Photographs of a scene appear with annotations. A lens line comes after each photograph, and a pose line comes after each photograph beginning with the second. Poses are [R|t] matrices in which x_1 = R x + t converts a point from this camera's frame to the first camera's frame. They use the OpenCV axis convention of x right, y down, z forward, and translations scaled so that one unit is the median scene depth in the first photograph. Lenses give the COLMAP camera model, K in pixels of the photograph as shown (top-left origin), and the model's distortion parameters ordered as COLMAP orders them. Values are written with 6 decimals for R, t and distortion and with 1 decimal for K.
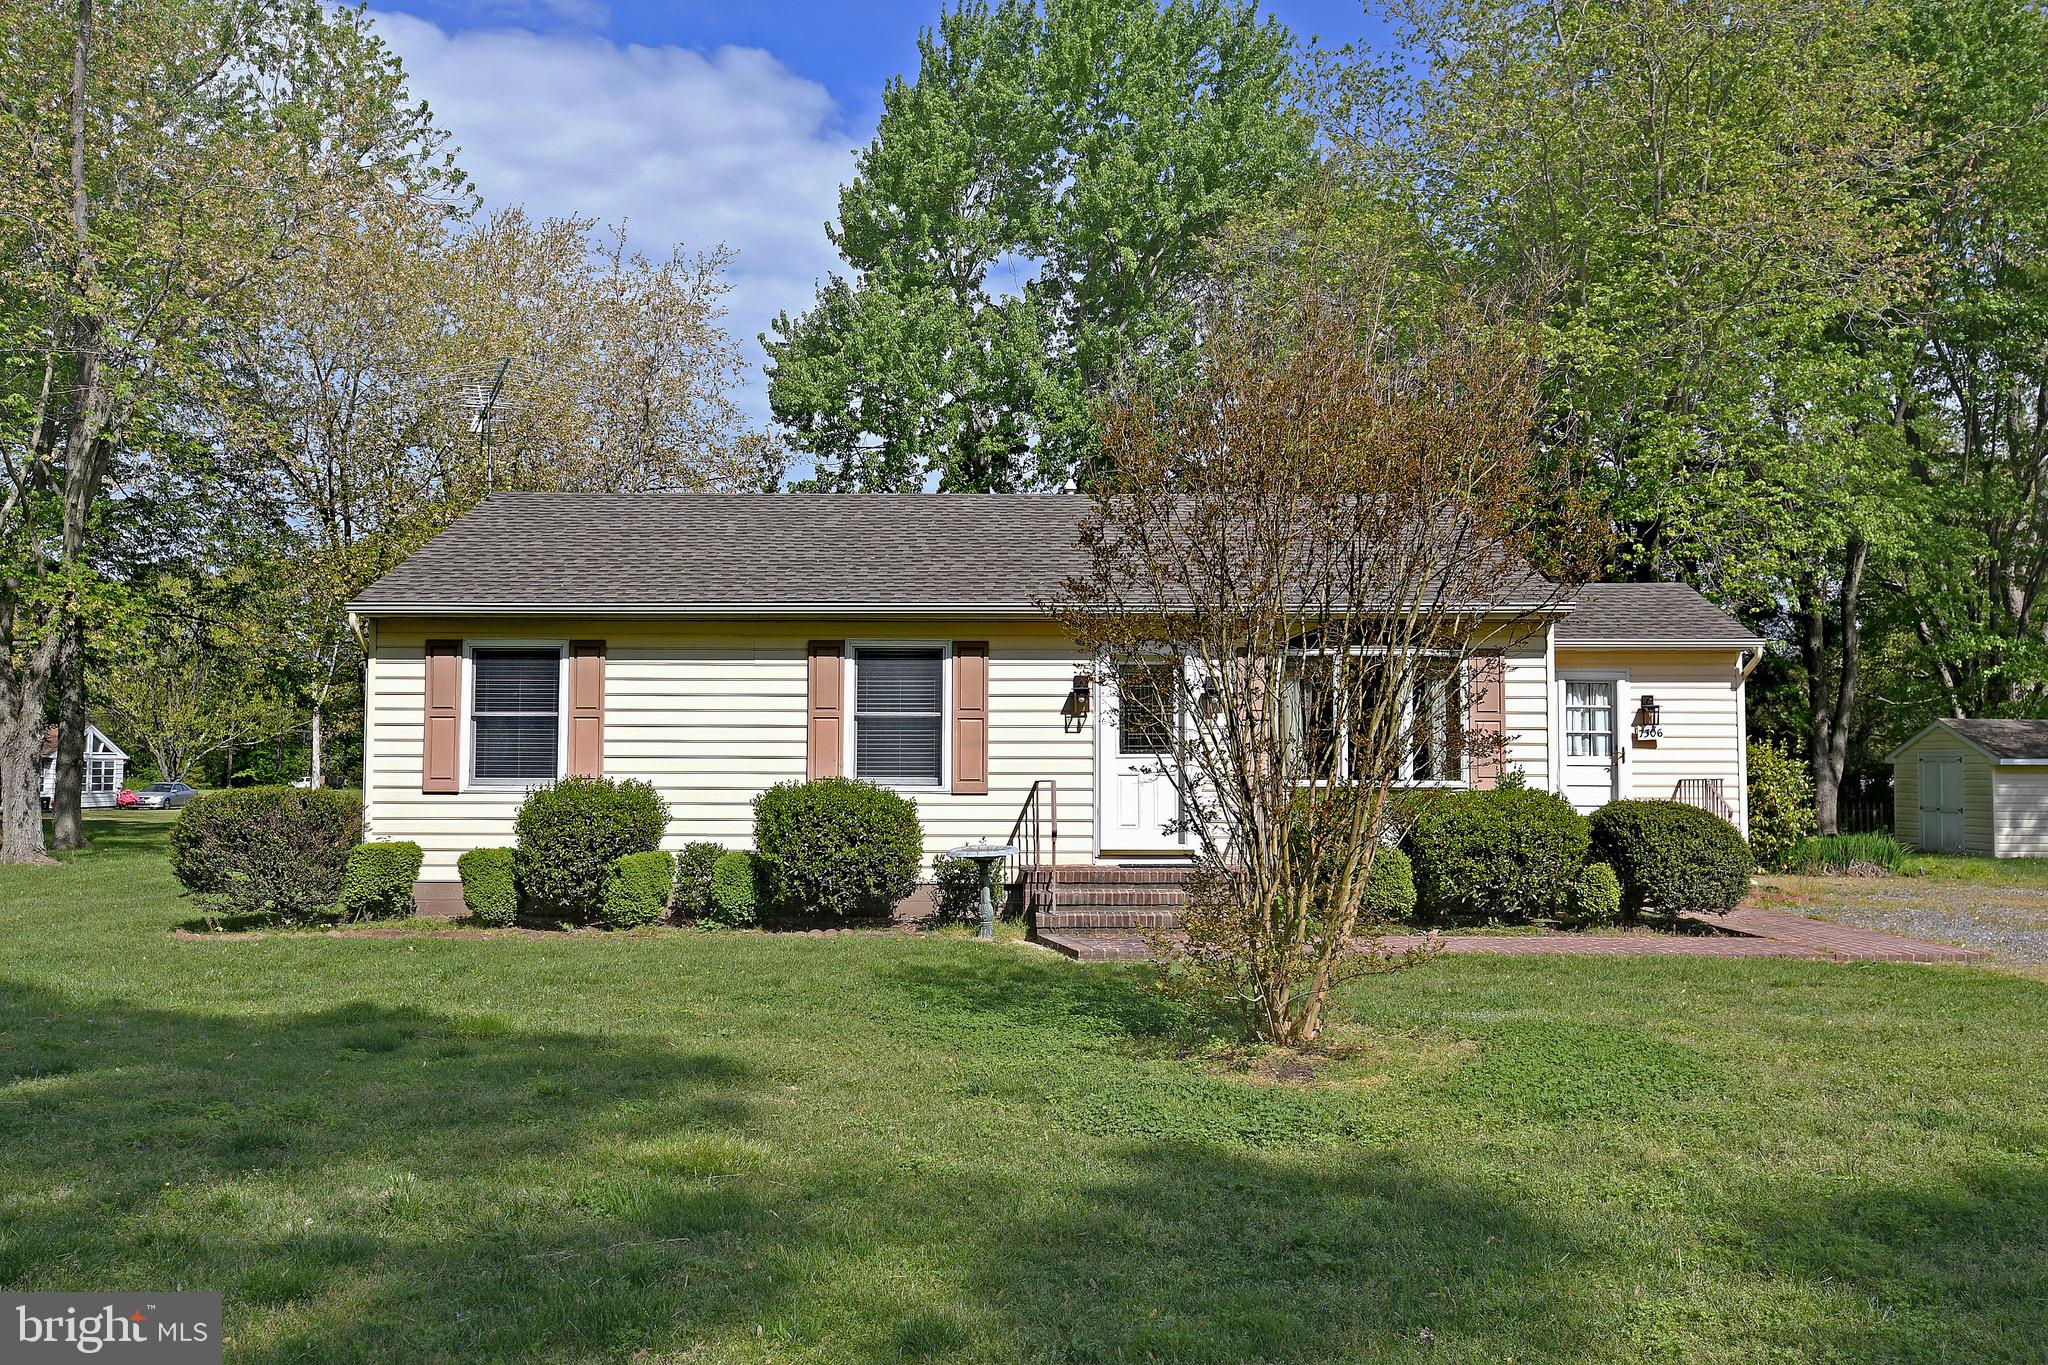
lens RADIAL K [[1757.9, 0, 1024.4], [0, 1757.9, 675.5], [0, 0, 1]] dist [0.007163, 0.013894]
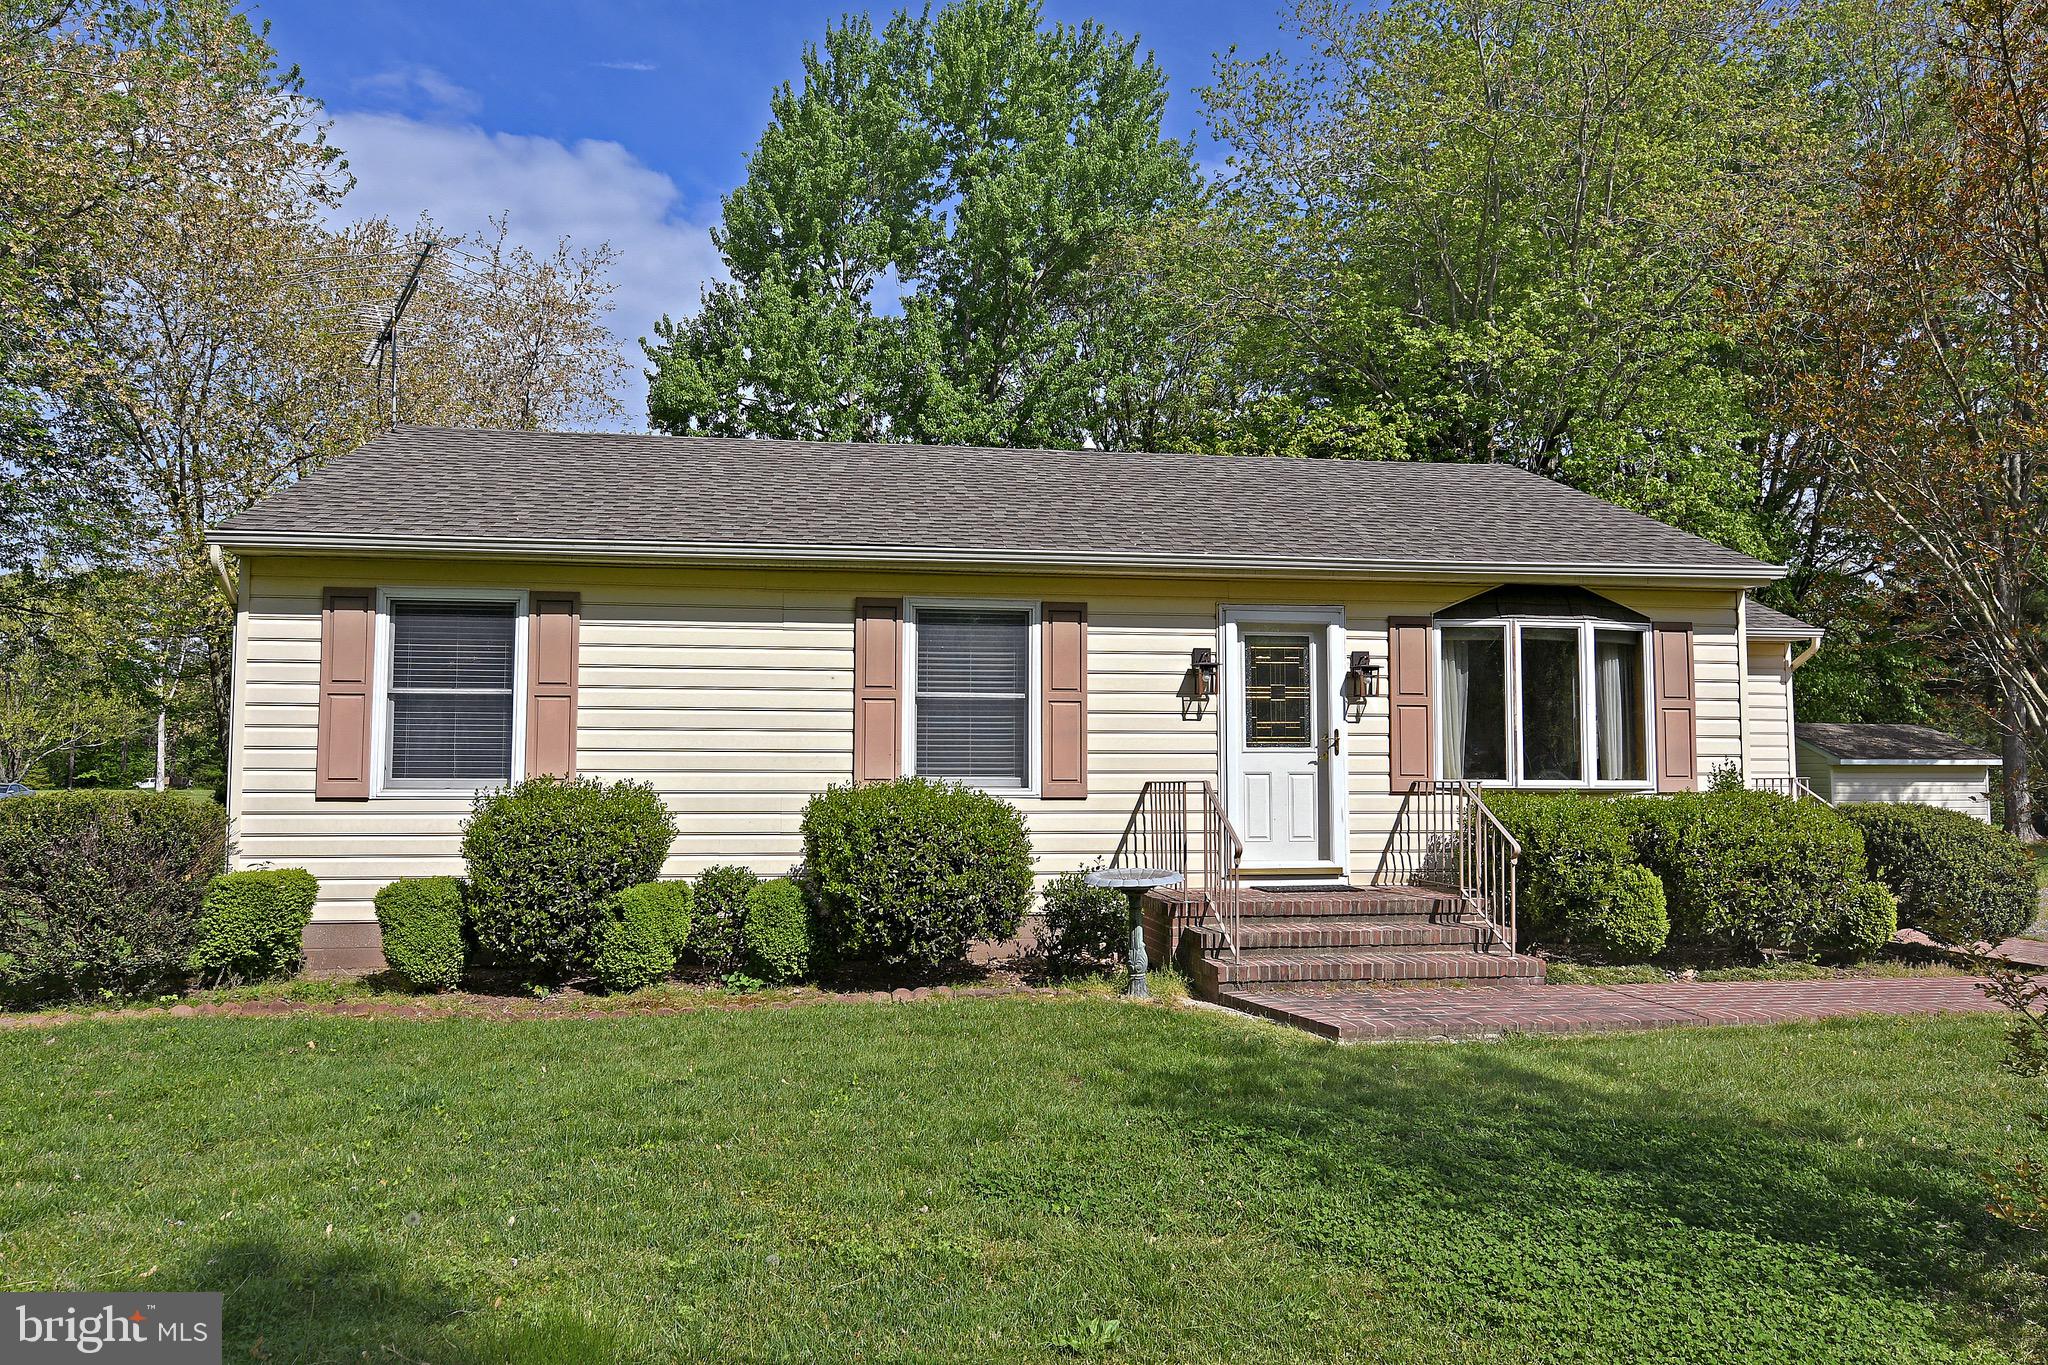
lens RADIAL K [[1434.6, 0, 1038.4], [0, 1434.6, 696.5], [0, 0, 1]] dist [0.005936, -0.019303]
pose [[0.988844, 0.007111, 0.148783, -0.141051], [-0.007247, 0.999974, 0.000373, 0.022909], [-0.148776, -0.001447, 0.988870, 0.384197]]
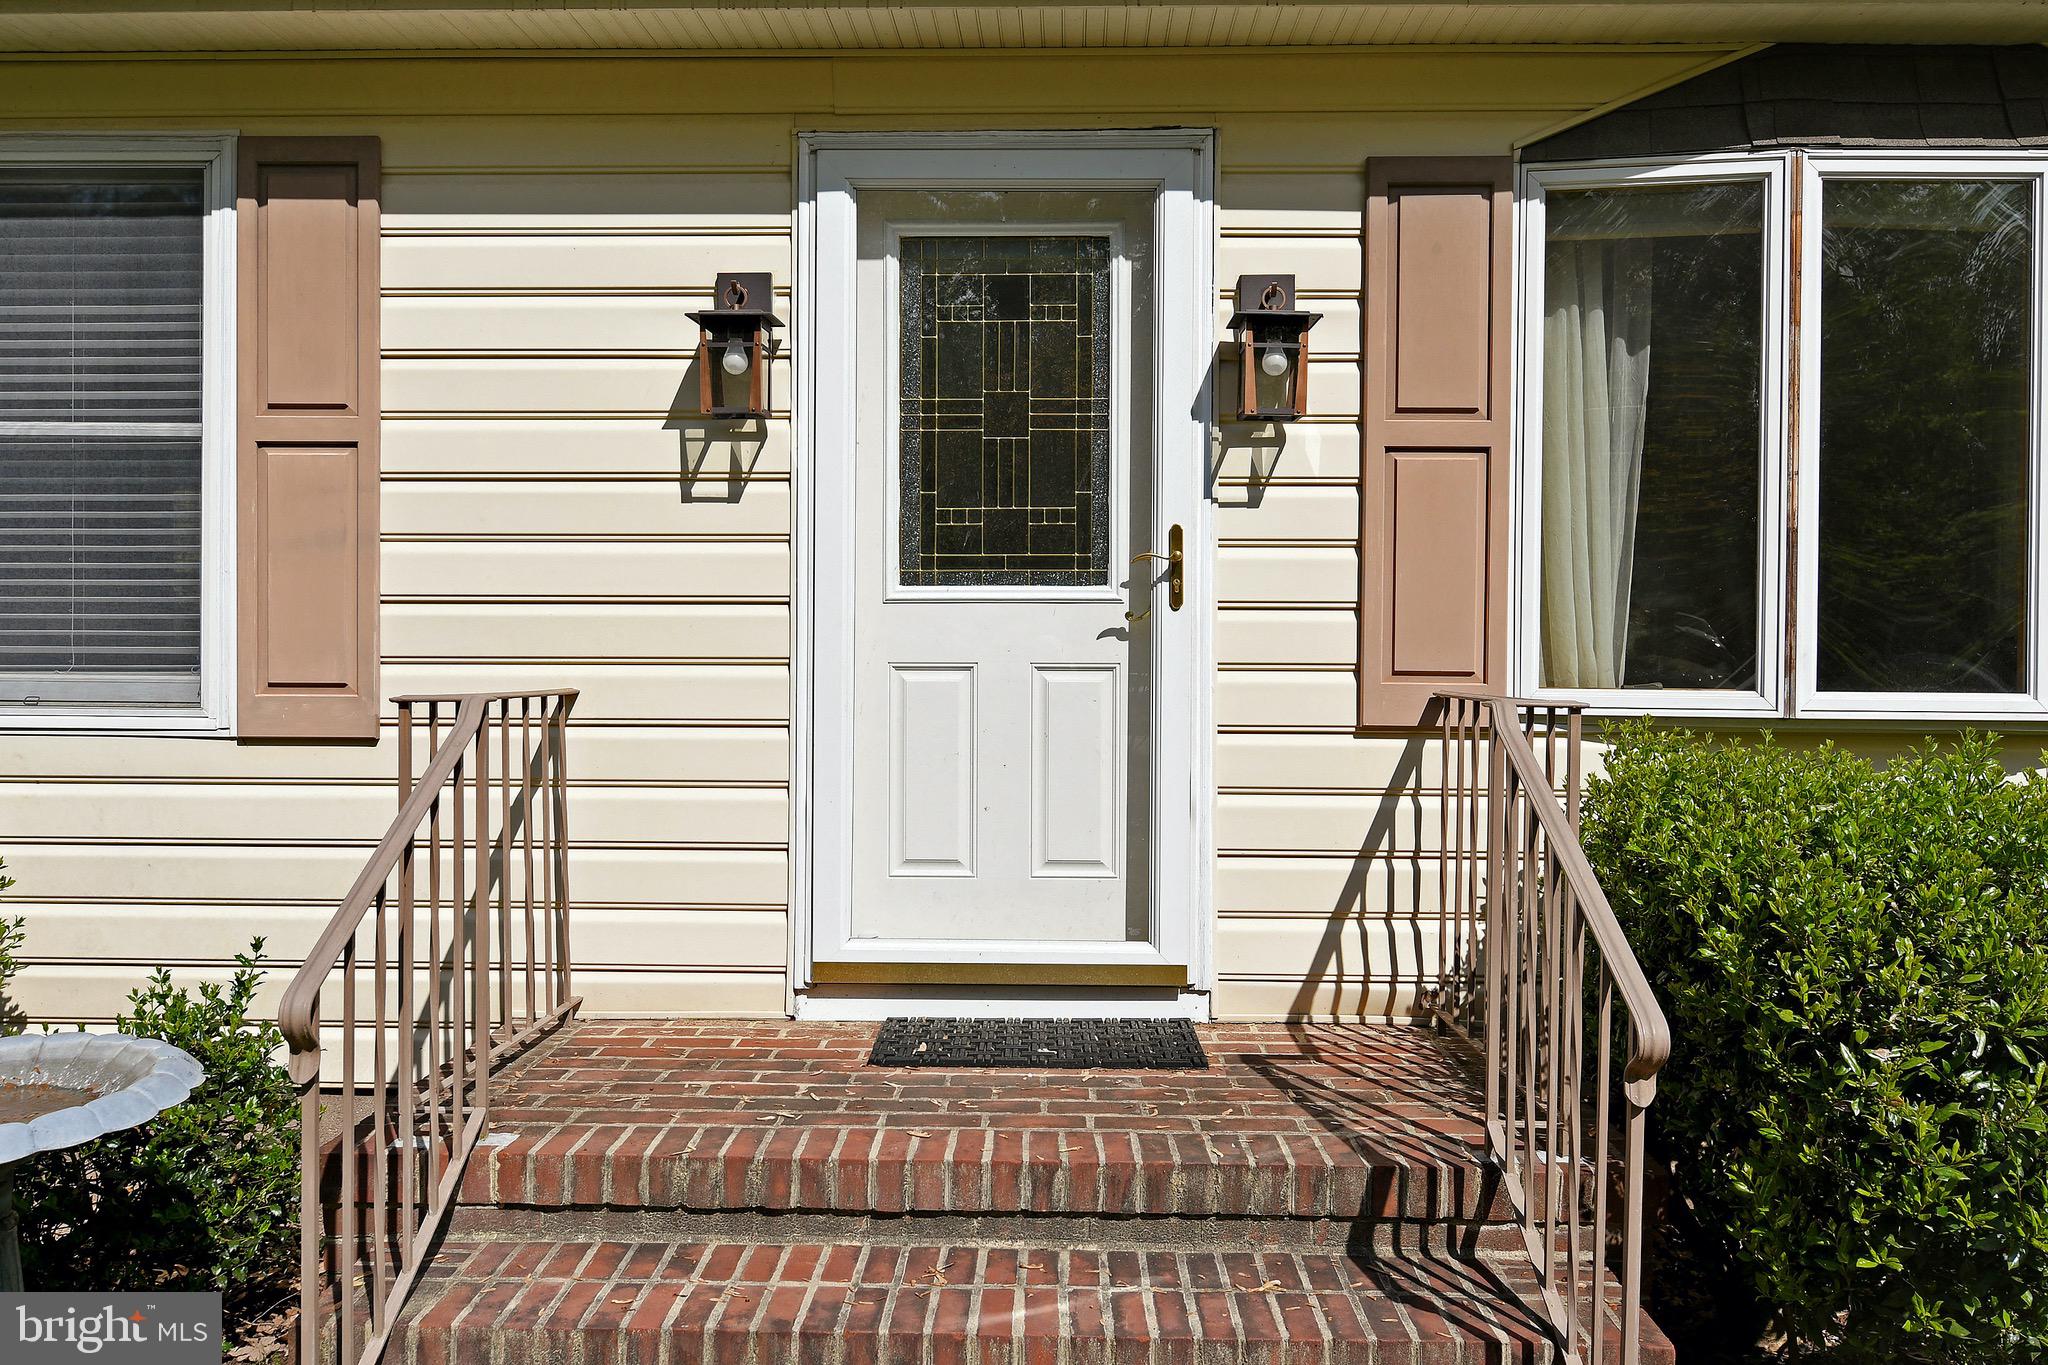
lens RADIAL K [[1757.9, 0, 1015.9], [0, 1757.9, 687.2], [0, 0, 1]] dist [0.007163, 0.013894]
pose [[0.999628, 0.001989, -0.027186, 0.080835], [-0.000097, 0.997586, 0.069436, 0.043185], [0.027258, -0.069407, 0.997216, 0.769608]]
